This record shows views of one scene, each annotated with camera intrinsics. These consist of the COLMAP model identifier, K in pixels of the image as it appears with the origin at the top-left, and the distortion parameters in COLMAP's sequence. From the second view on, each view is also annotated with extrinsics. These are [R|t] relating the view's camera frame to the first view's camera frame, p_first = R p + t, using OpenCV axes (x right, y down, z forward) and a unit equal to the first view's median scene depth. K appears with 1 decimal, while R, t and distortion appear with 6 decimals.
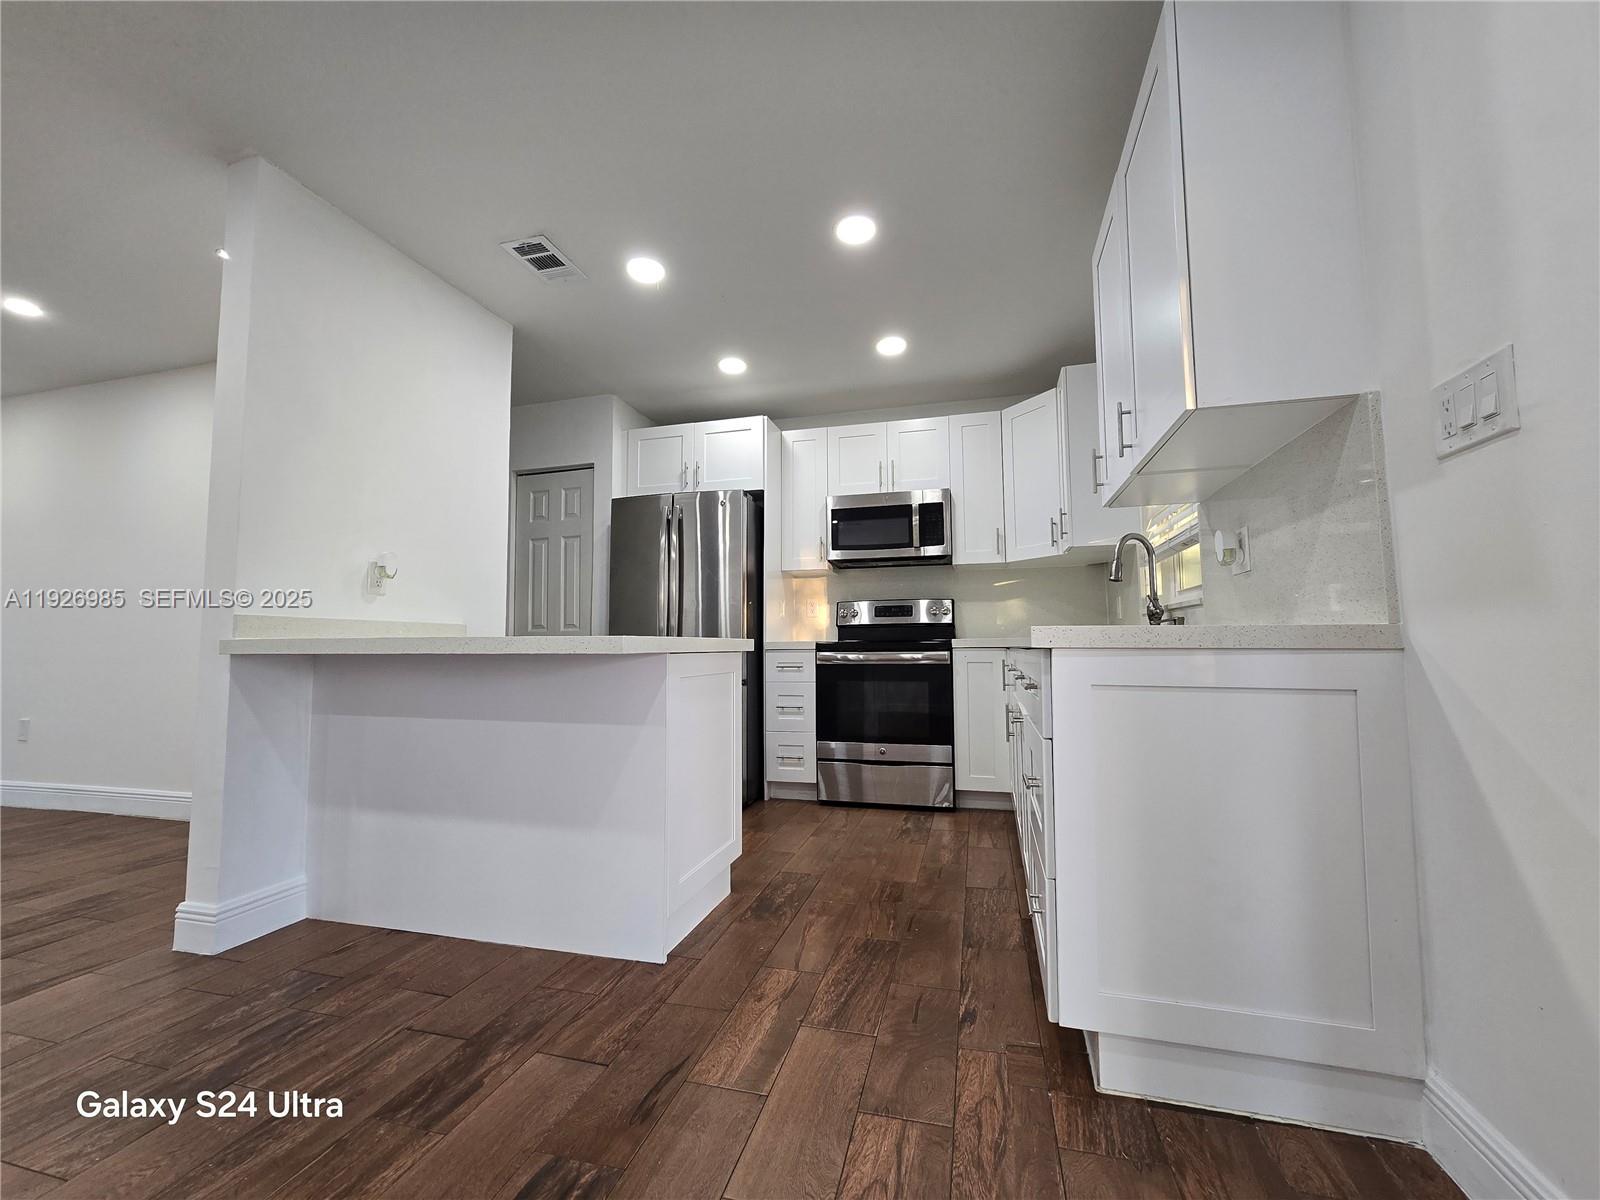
lens RADIAL K [[654.8, 0, 801.9], [0, 654.8, 601.2], [0, 0, 1]] dist [-0.005262, 0.000474]
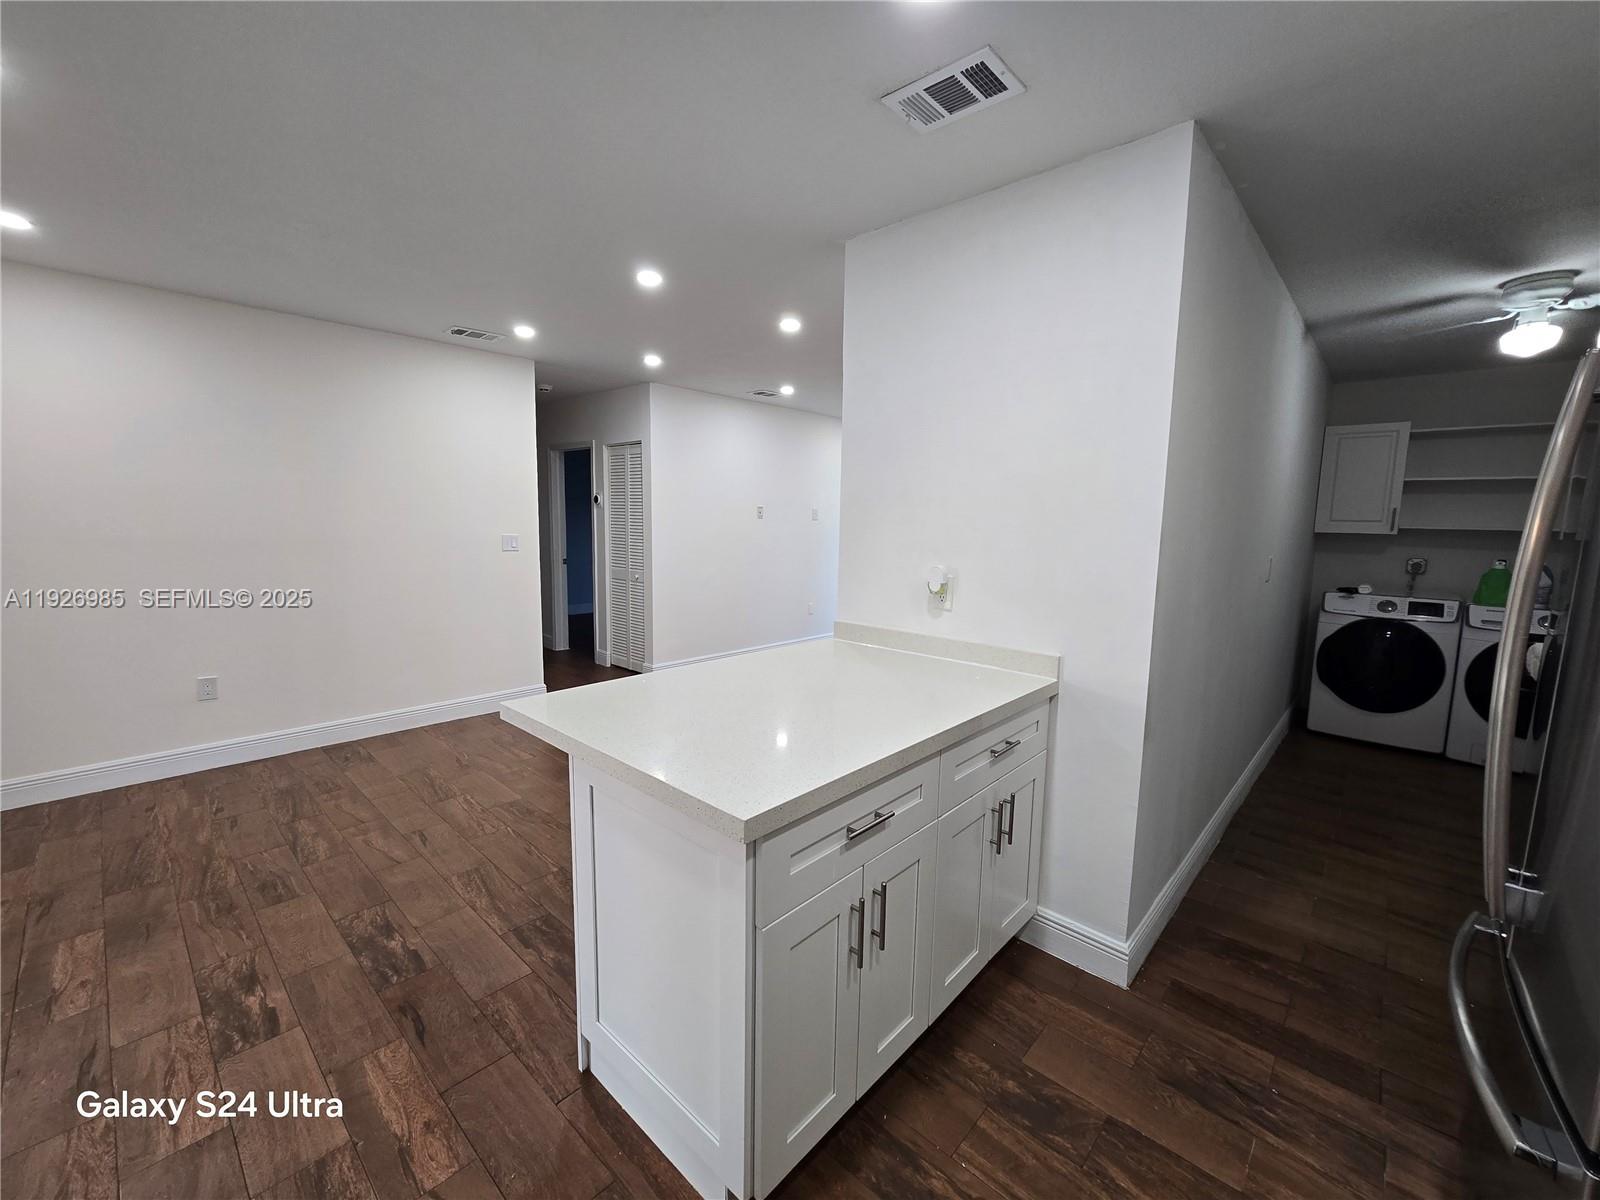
lens RADIAL K [[654.8, 0, 801.9], [0, 654.8, 601.2], [0, 0, 1]] dist [-0.005262, 0.000474]
pose [[-0.460396, 0.111532, -0.880679, 0.328153], [0.044383, 0.993727, 0.102647, -0.152250], [0.886604, 0.008171, -0.462458, 1.480504]]
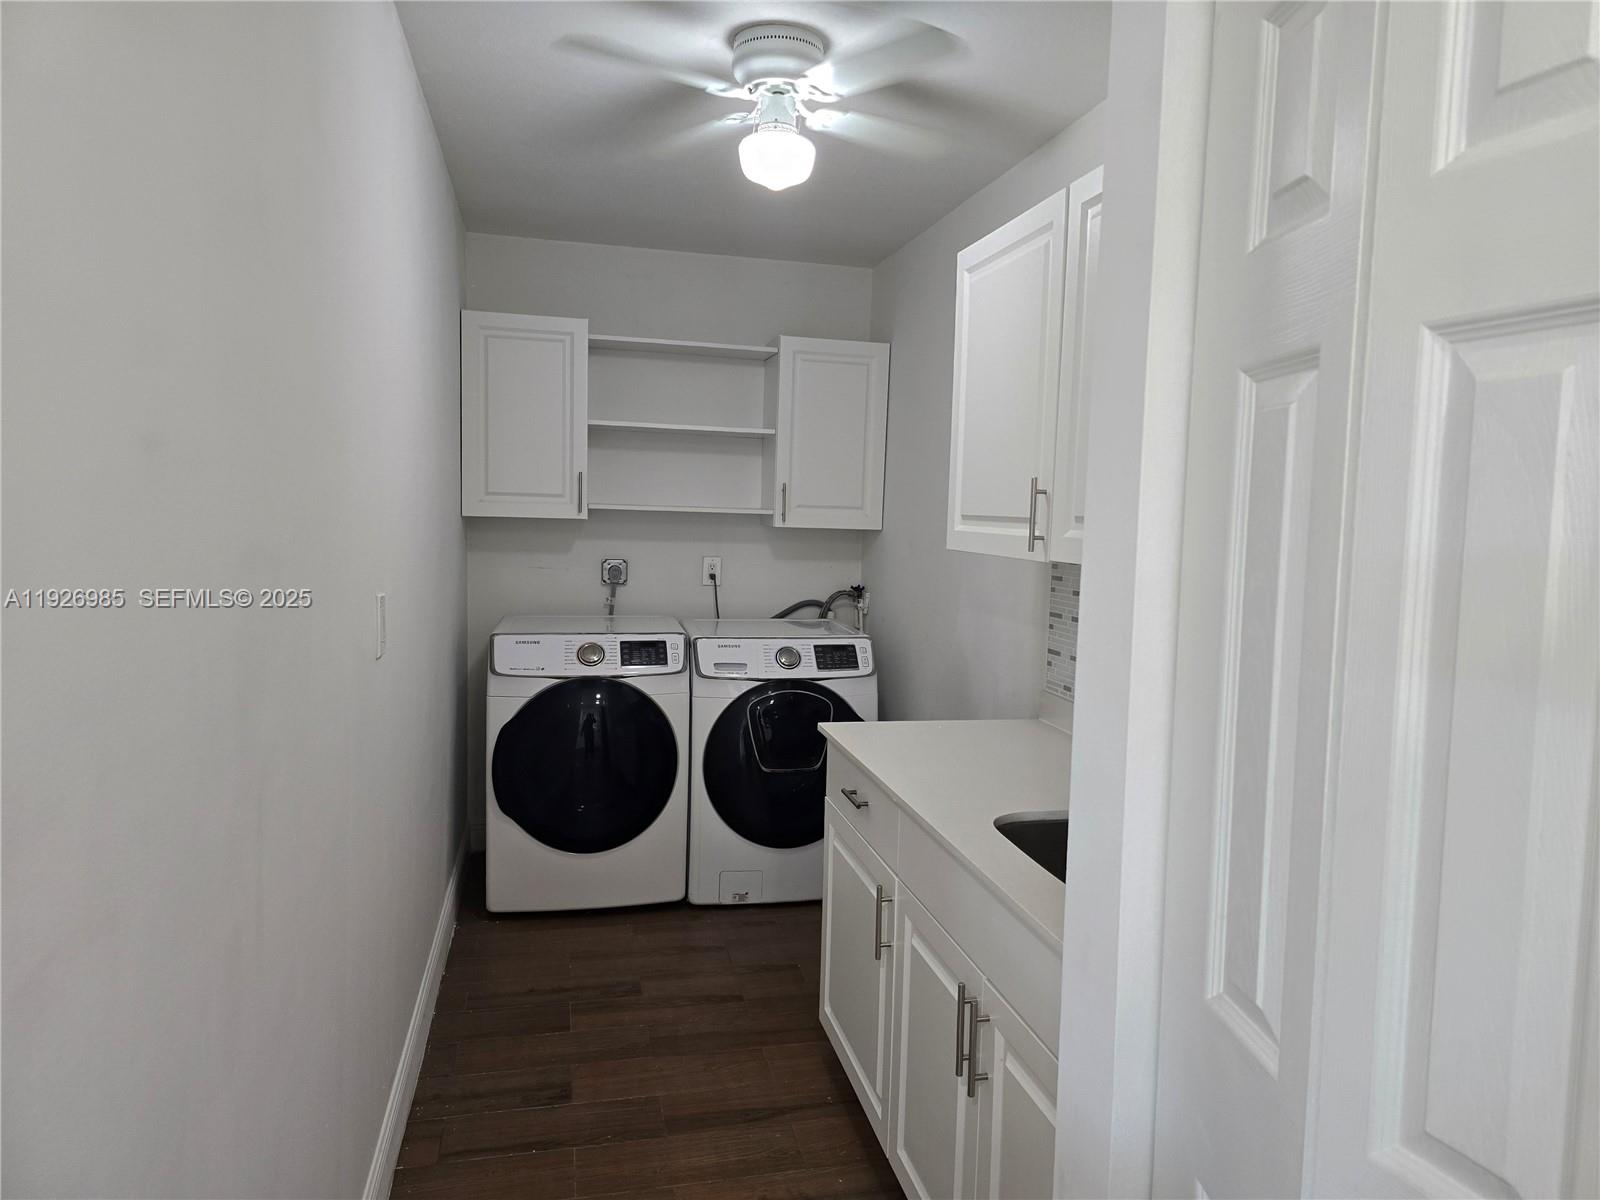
lens RADIAL K [[1045.2, 0, 830.7], [0, 1045.2, 591.4], [0, 0, 1]] dist [0.079837, -0.116597]
pose [[0.498422, 0.093777, -0.861848, -0.523370], [0.024735, 0.992189, 0.122265, -0.157731], [0.866582, -0.082257, 0.492209, 1.635200]]
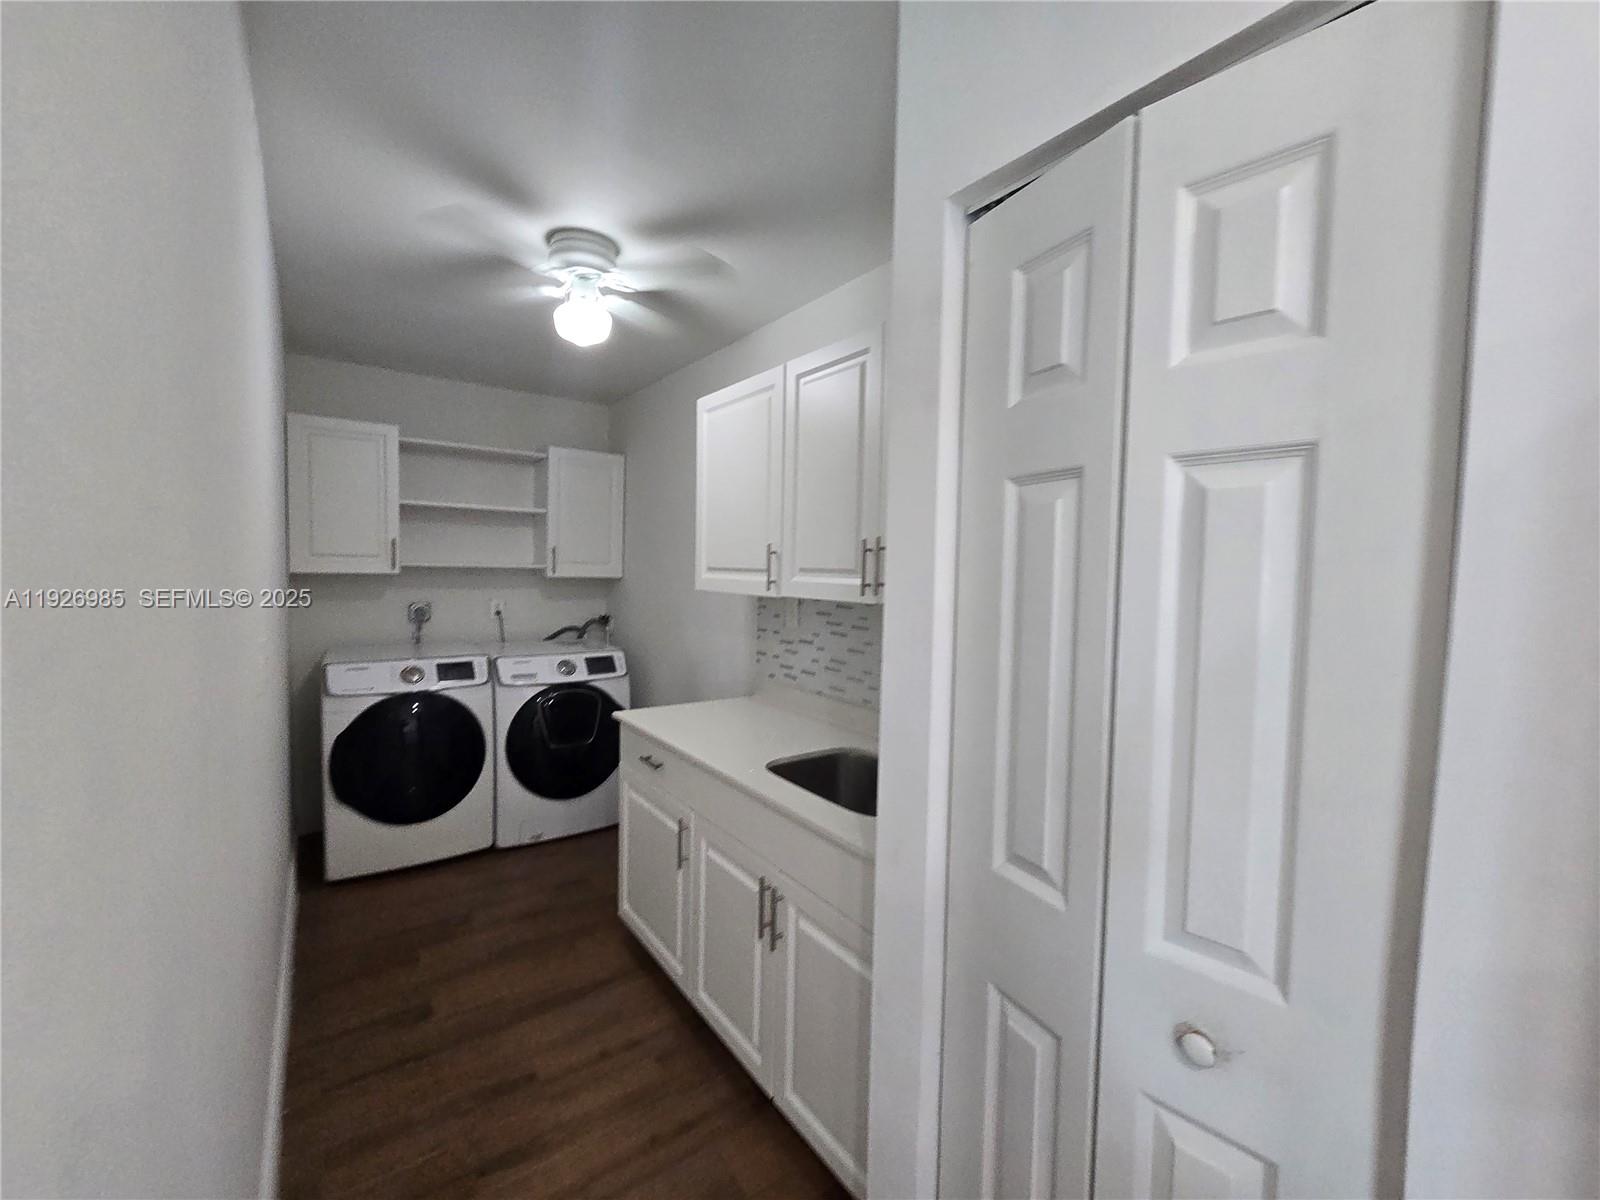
lens RADIAL K [[642.9, 0, 800.0], [0, 642.9, 600.0], [0, 0, 1]] dist [-0.008538, 0.000163]
pose [[0.791921, 0.055707, -0.608077, -0.673816], [0.013552, 0.993981, 0.108710, -0.158702], [0.610473, -0.094330, 0.786400, 1.566127]]
